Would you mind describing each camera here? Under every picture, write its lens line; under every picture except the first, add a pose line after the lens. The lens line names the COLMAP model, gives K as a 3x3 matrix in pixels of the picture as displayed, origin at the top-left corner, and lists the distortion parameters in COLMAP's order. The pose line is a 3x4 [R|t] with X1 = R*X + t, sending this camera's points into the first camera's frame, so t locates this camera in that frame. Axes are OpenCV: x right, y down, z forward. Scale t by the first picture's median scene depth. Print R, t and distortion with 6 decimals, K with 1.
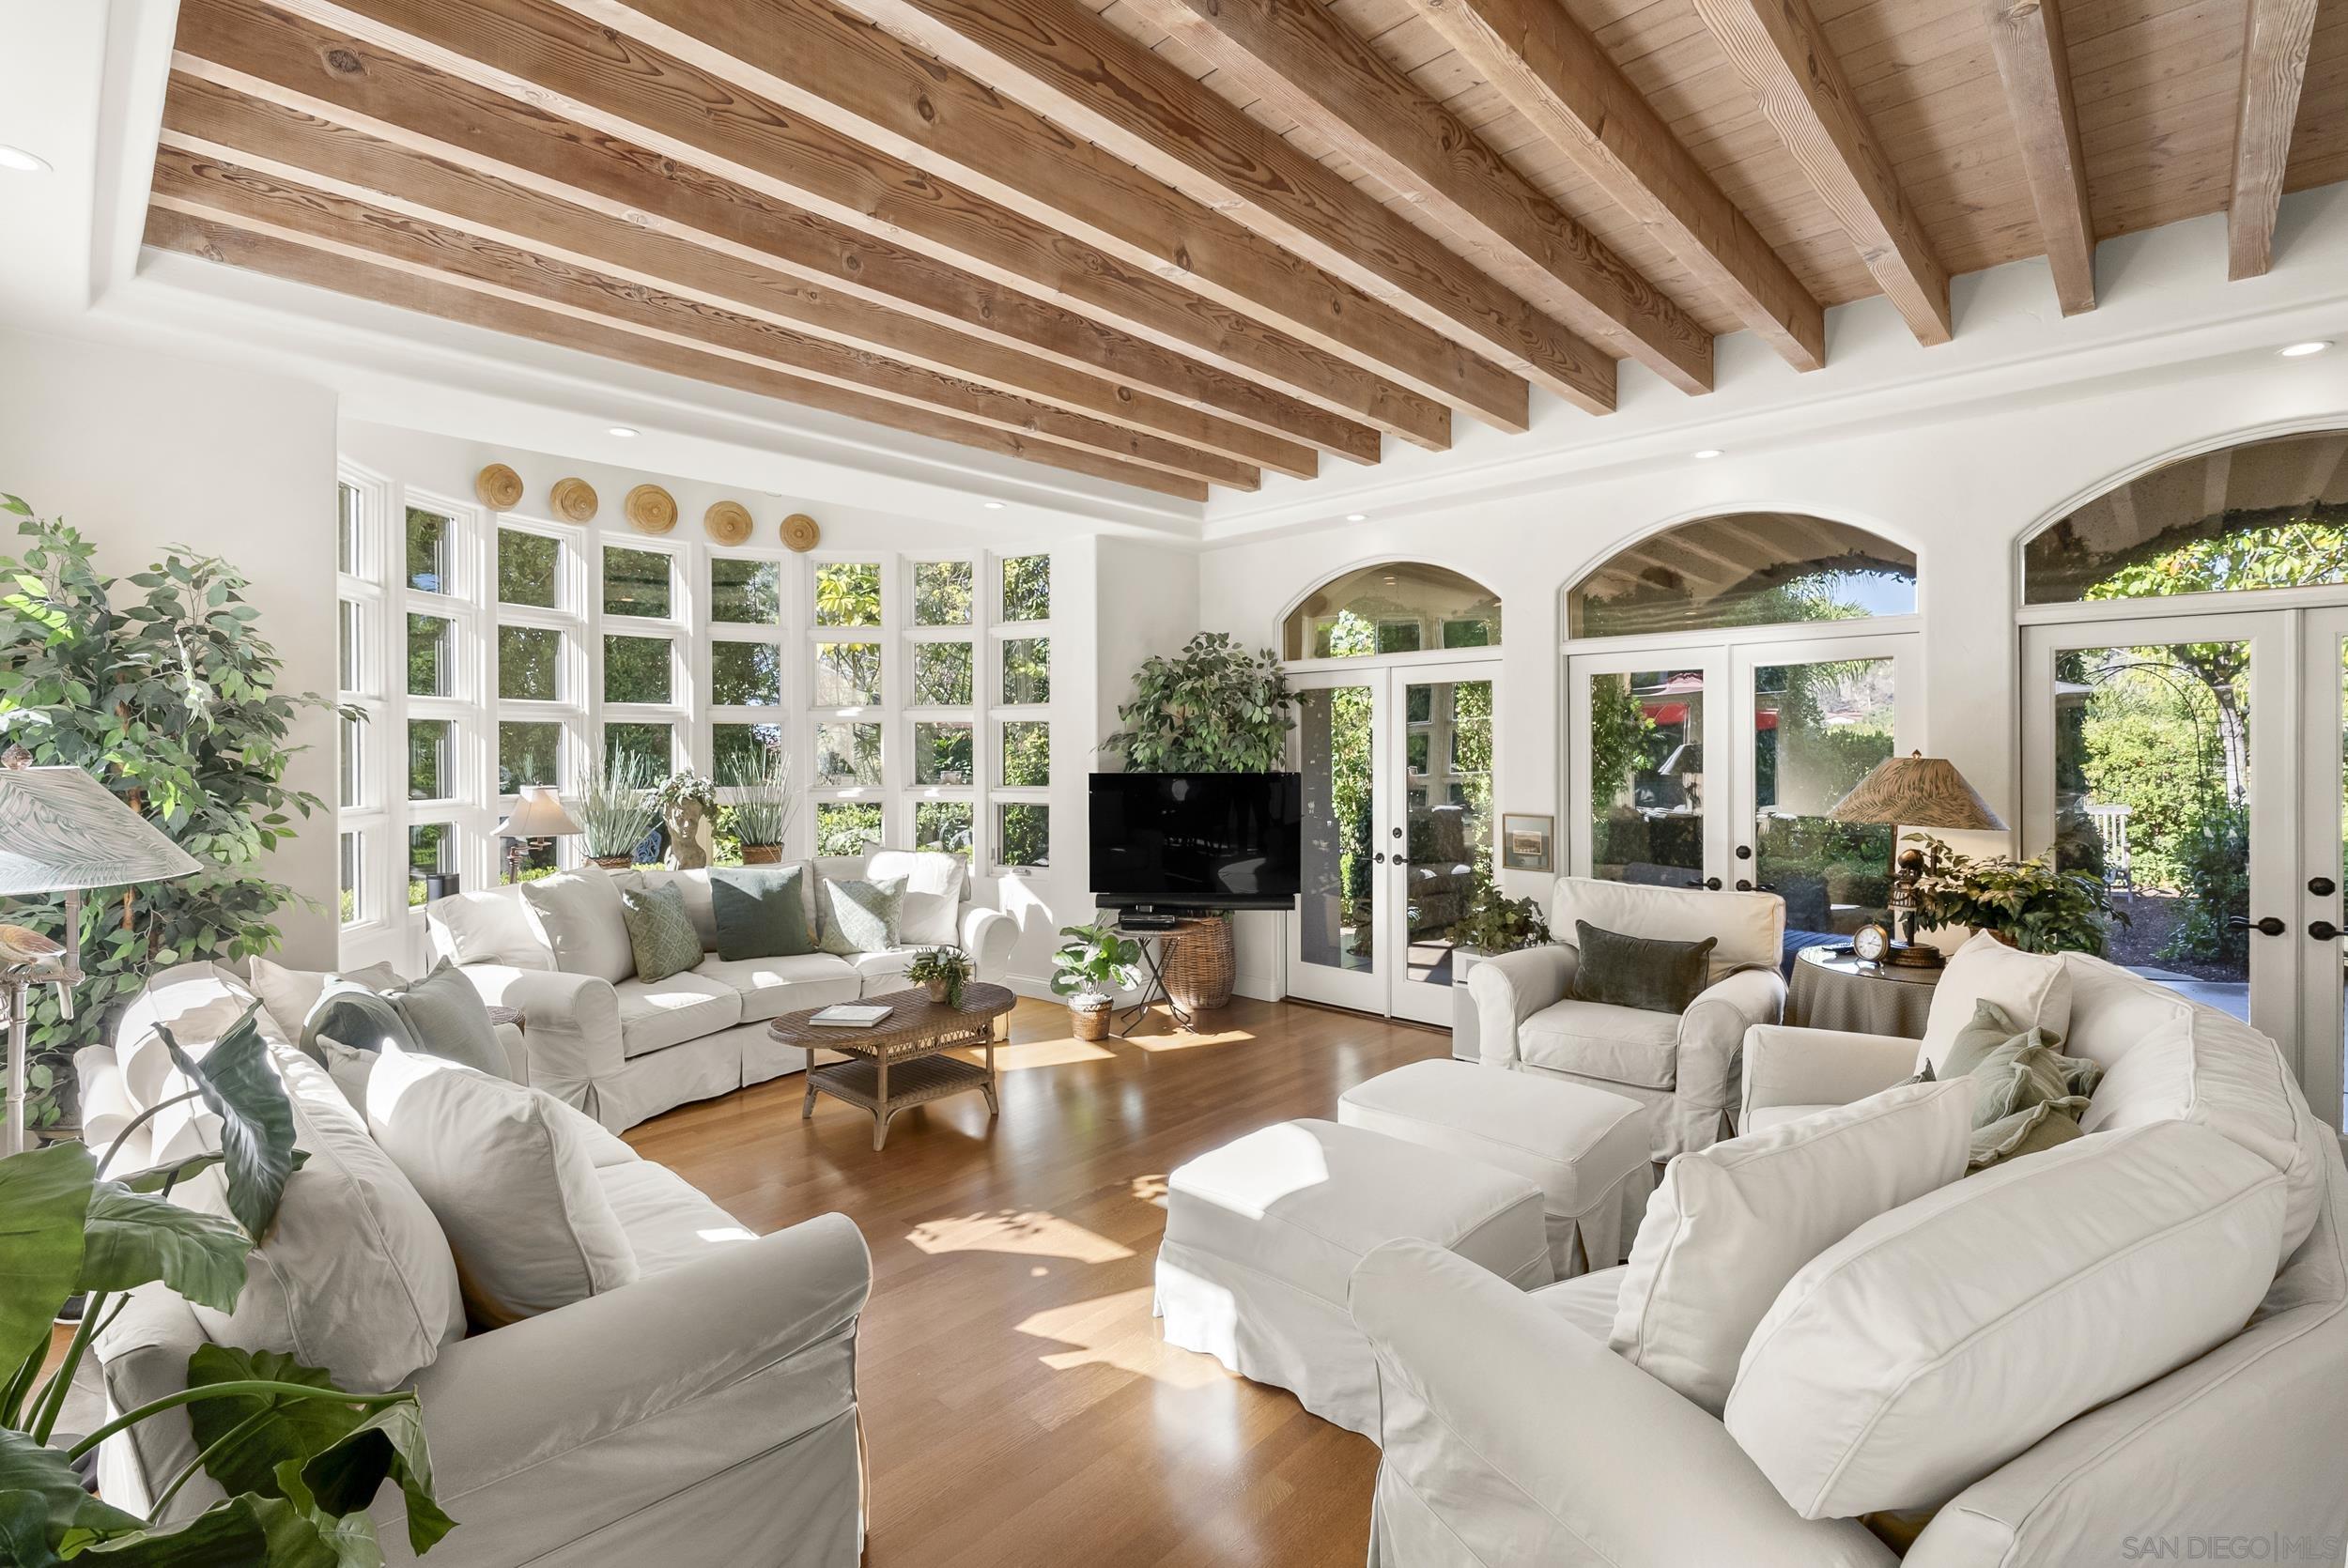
lens RADIAL K [[1058.7, 0, 1172.7], [0, 1058.7, 751.7], [0, 0, 1]] dist [-0.000728, 0.000302]
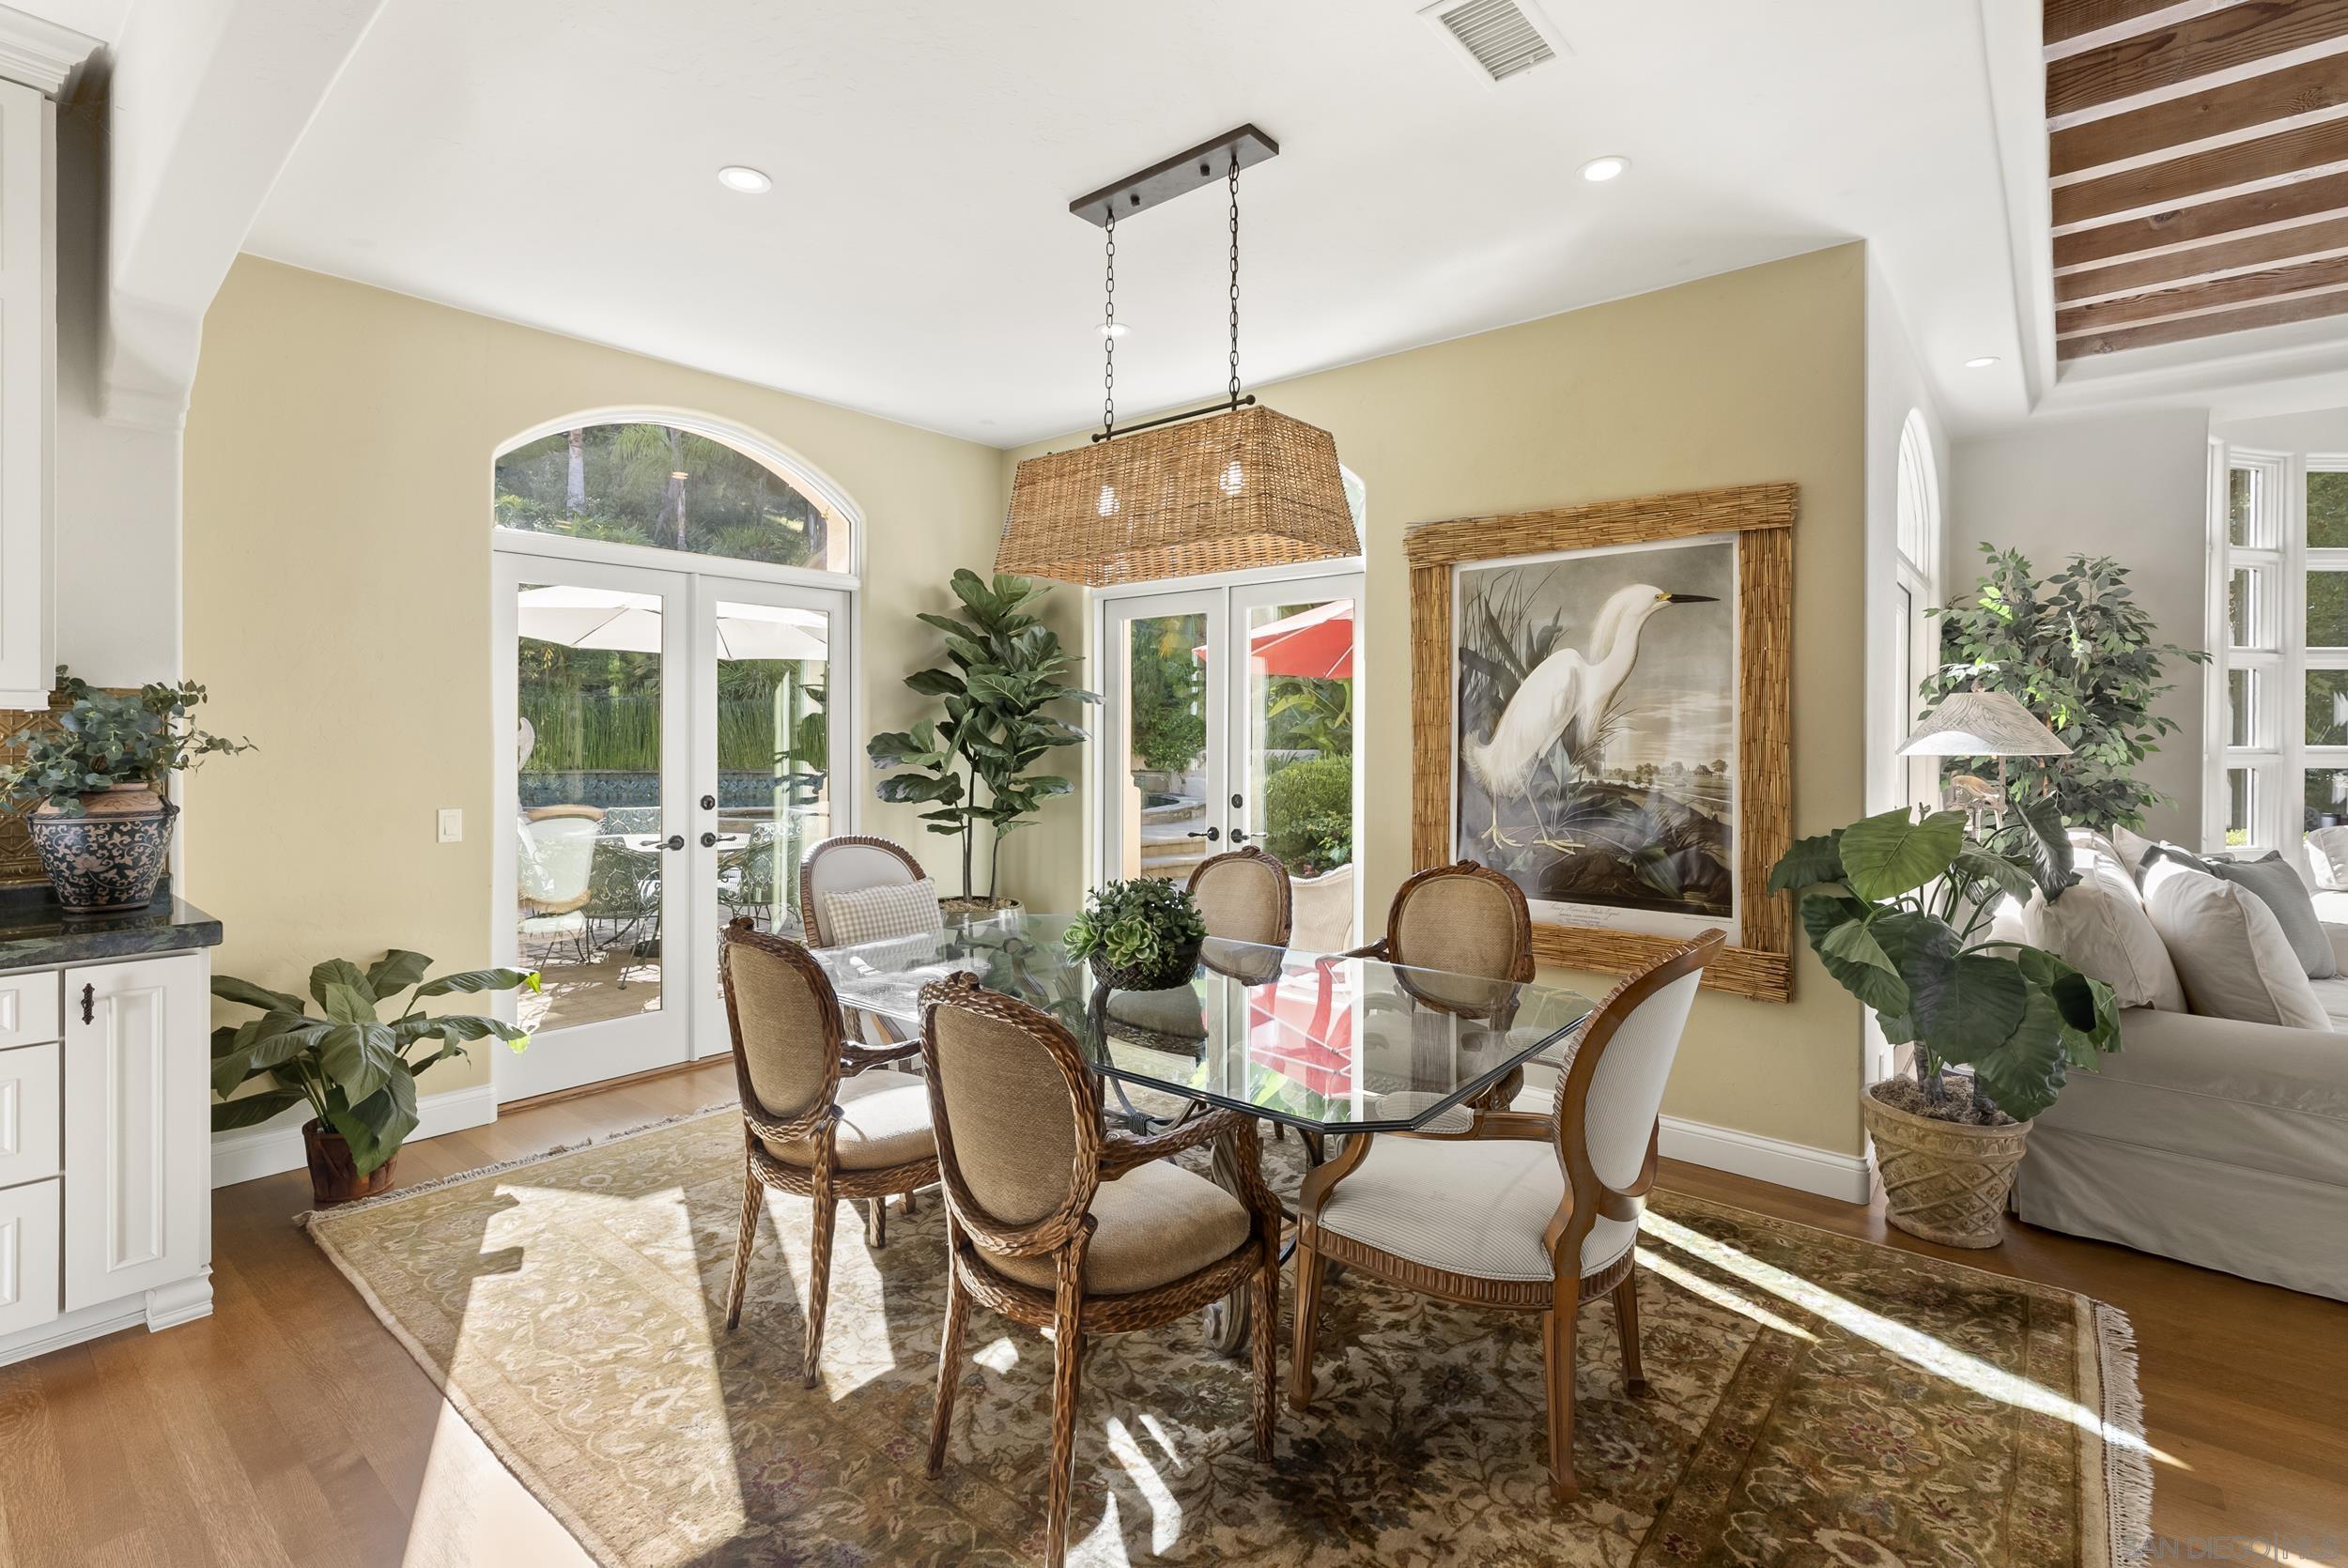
lens RADIAL K [[1094.9, 0, 1148.3], [0, 1094.9, 744.1], [0, 0, 1]] dist [-0.011003, 0.000161]
pose [[0.048861, 0.009270, -0.998763, 0.579257], [-0.006058, 0.999941, 0.008985, 0.076250], [0.998787, 0.005612, 0.048914, -0.425253]]
